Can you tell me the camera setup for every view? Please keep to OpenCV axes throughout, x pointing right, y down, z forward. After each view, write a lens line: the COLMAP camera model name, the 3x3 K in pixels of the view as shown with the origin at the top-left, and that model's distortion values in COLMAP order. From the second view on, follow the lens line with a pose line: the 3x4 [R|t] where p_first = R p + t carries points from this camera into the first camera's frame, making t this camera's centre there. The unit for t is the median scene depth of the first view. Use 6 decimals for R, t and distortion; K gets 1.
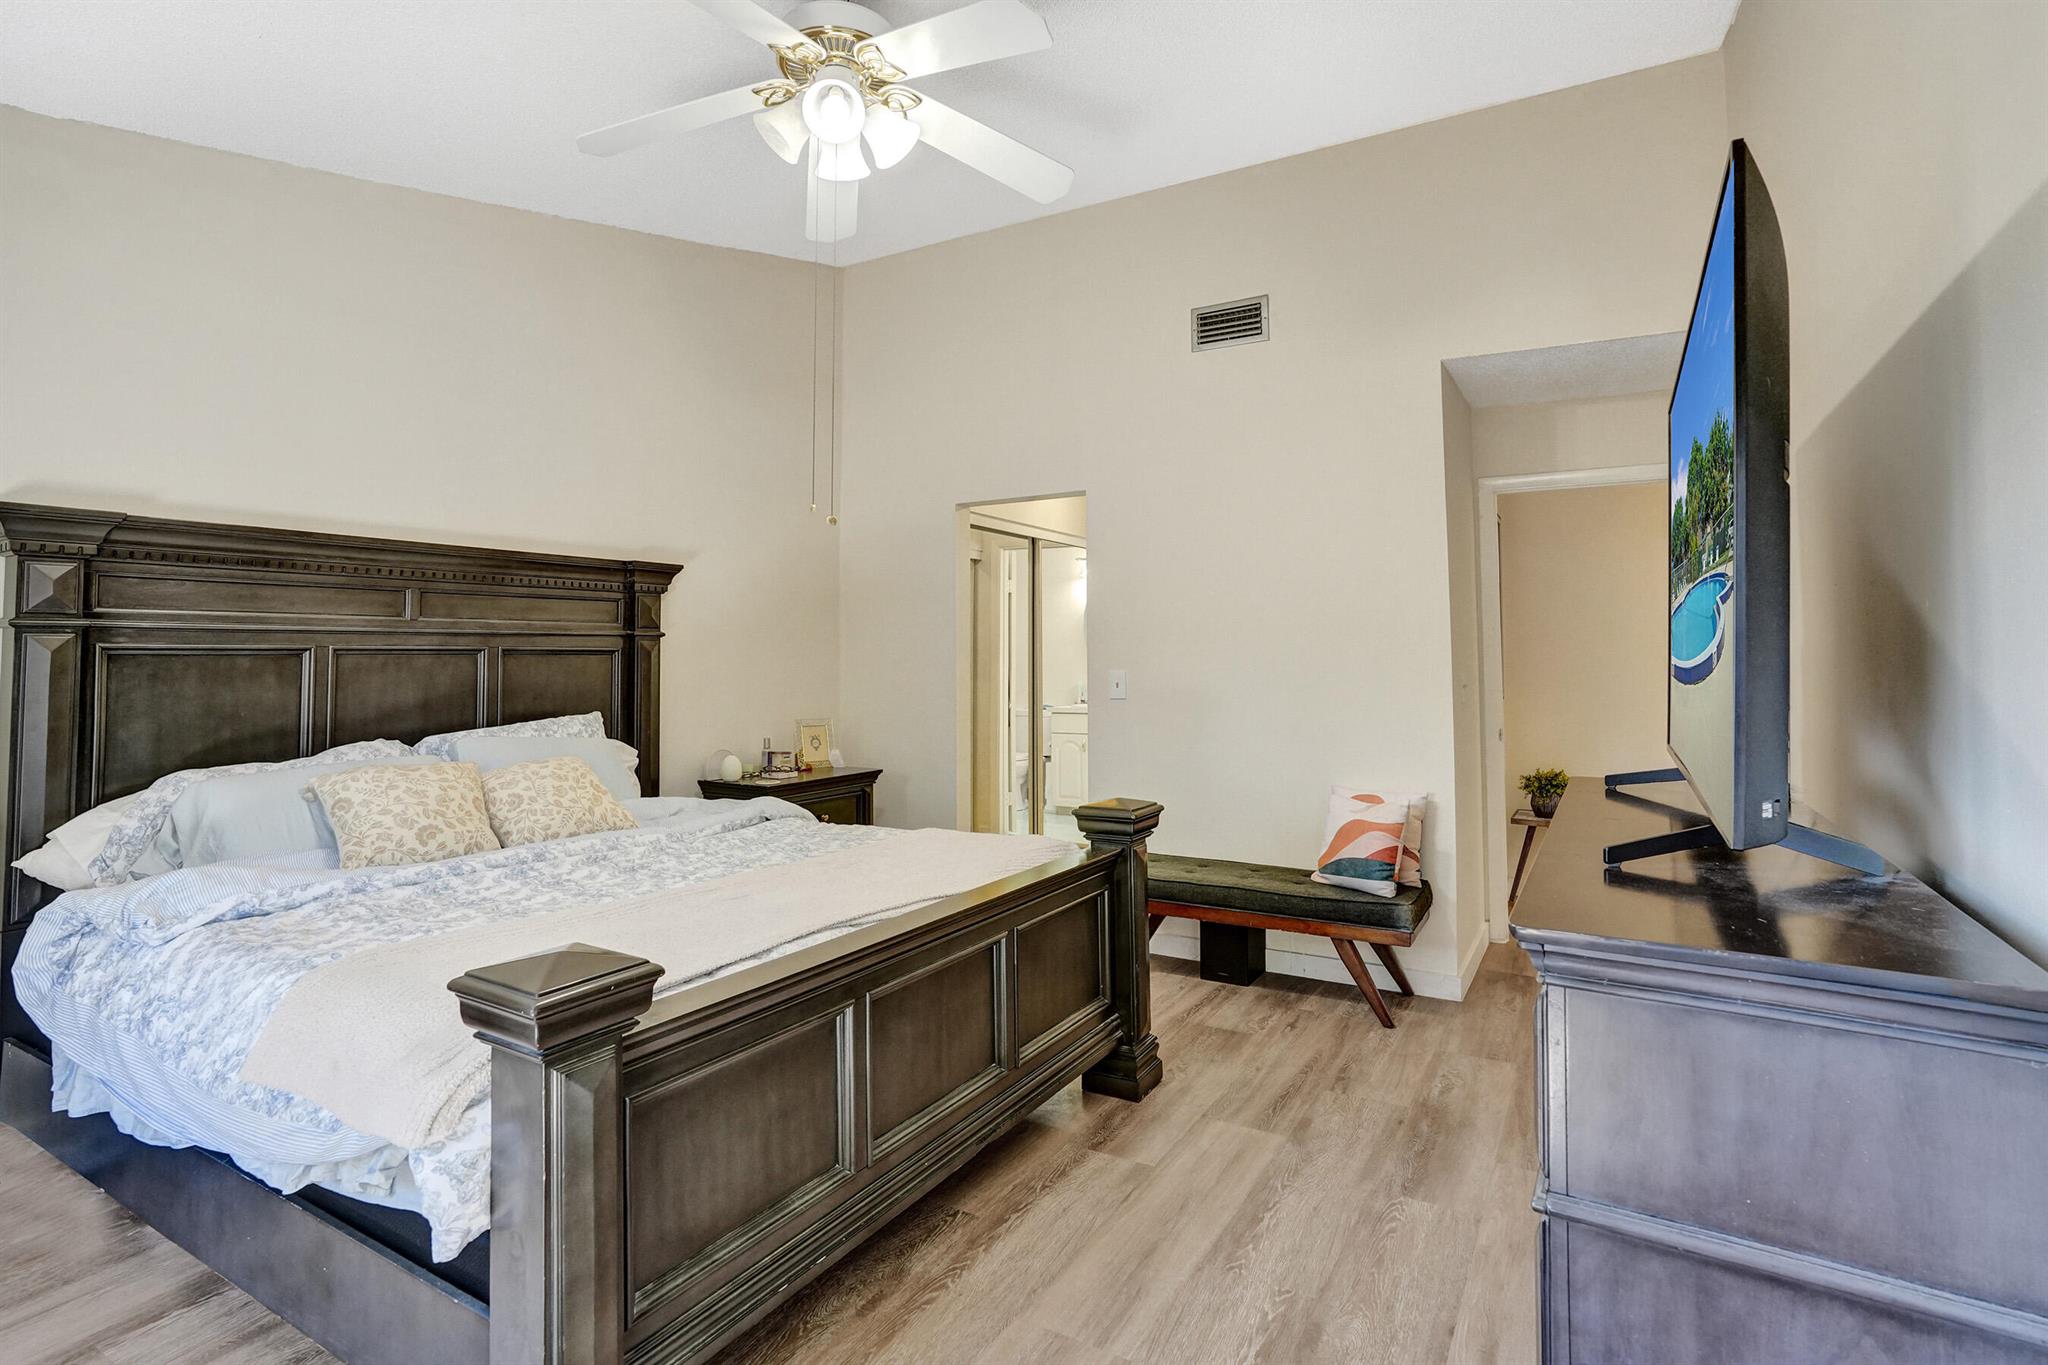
lens RADIAL K [[1025.9, 0, 1021.4], [0, 1025.9, 655.0], [0, 0, 1]] dist [-0.001284, -0.000096]
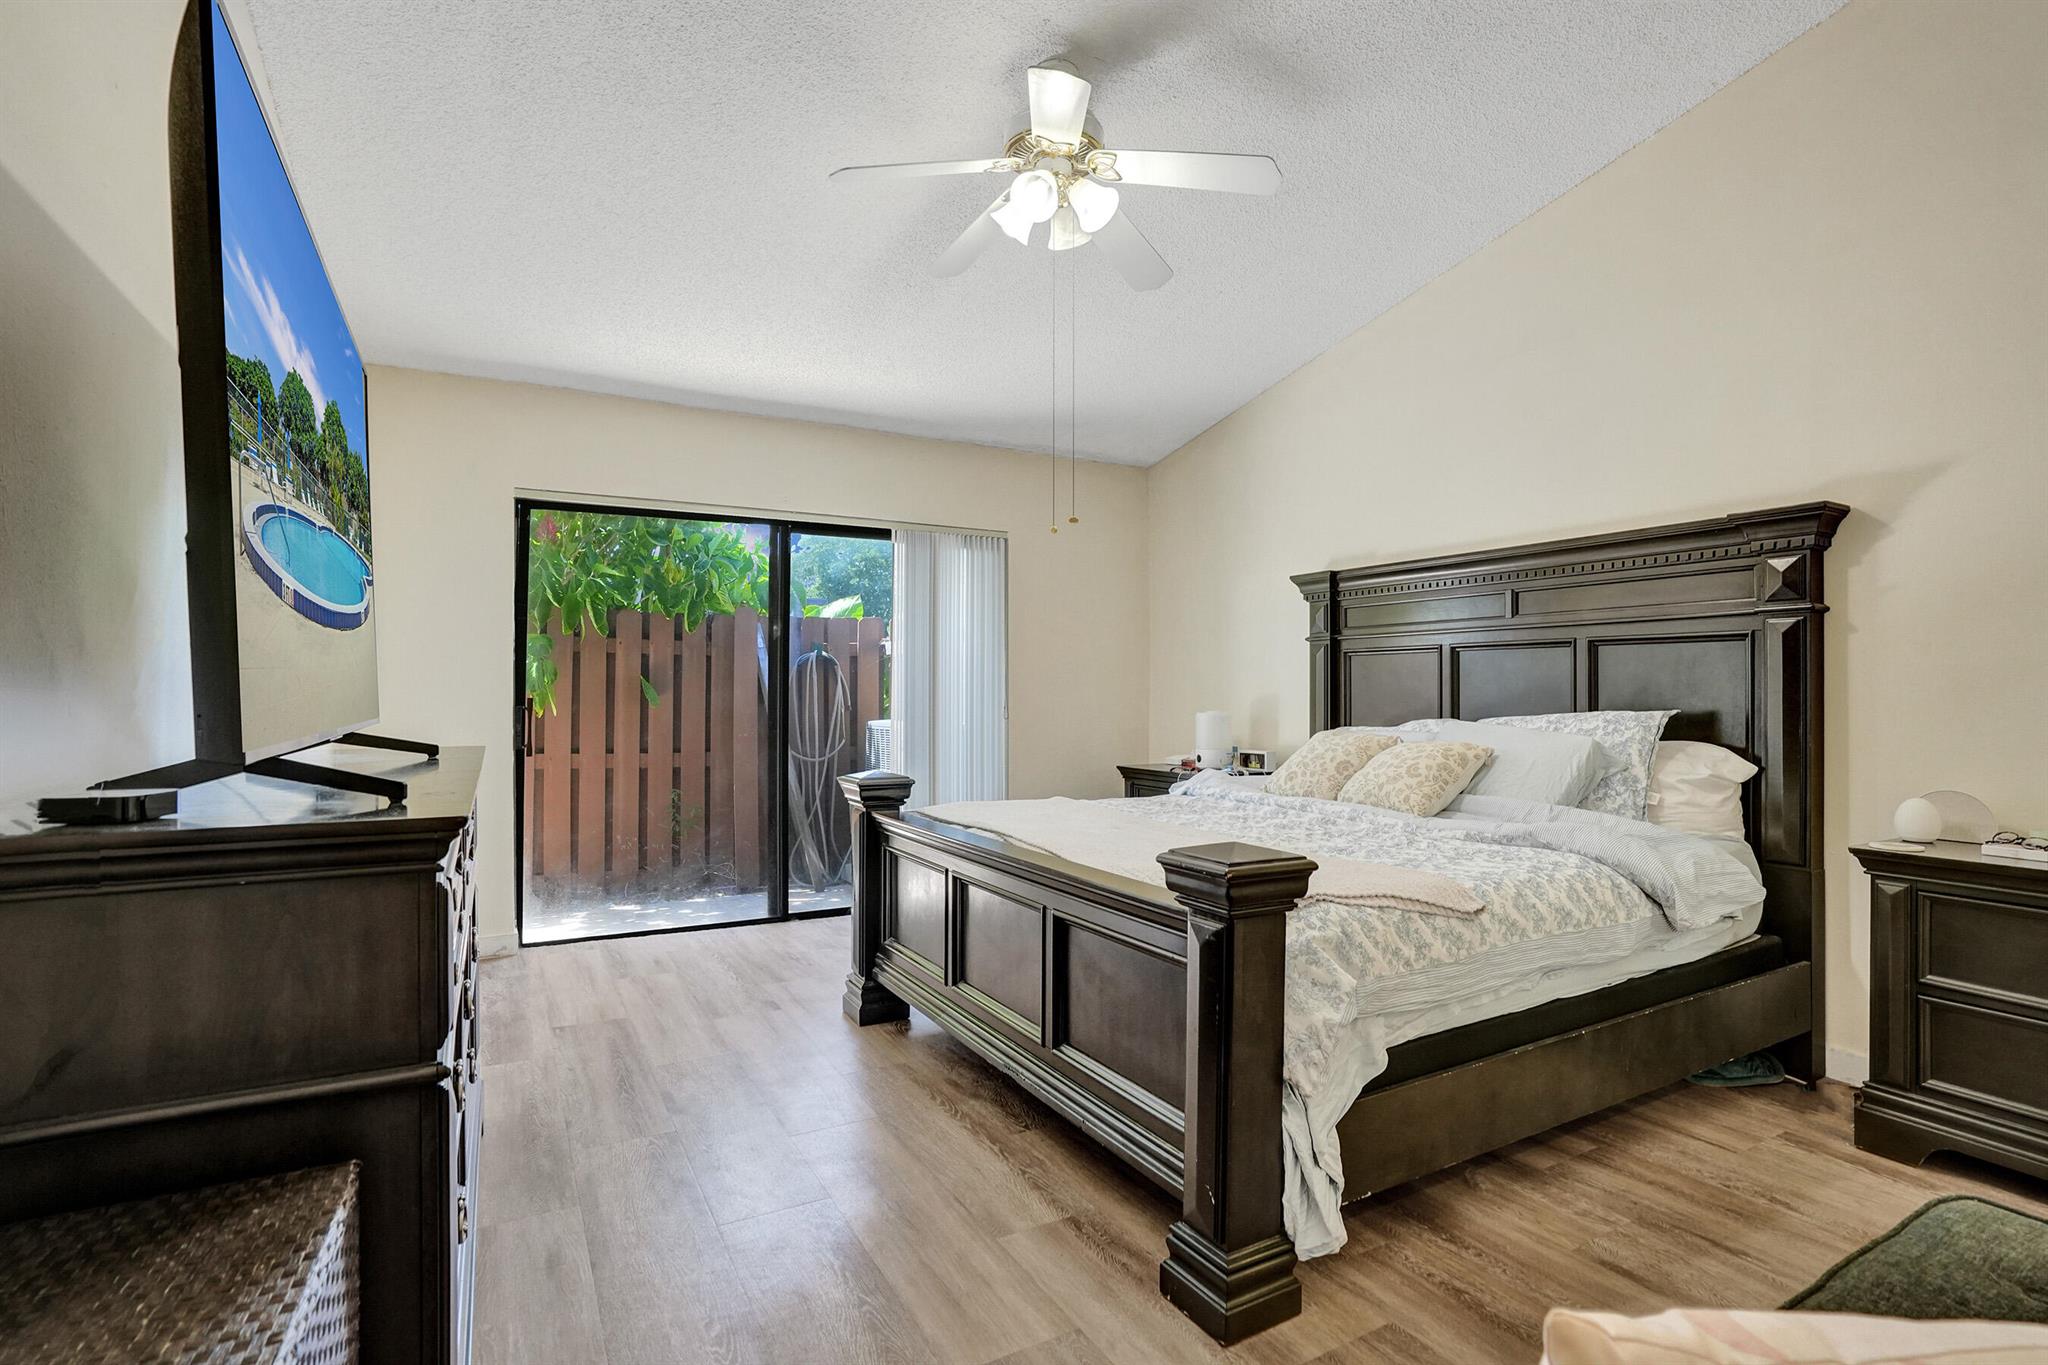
lens RADIAL K [[960.9, 0, 1019.3], [0, 960.9, 688.7], [0, 0, 1]] dist [-0.001341, 0.000056]
pose [[-0.497694, 0.002307, -0.867350, 0.798891], [-0.000330, 0.999996, 0.002849, 0.053834], [0.867353, 0.001705, -0.497691, 1.416084]]
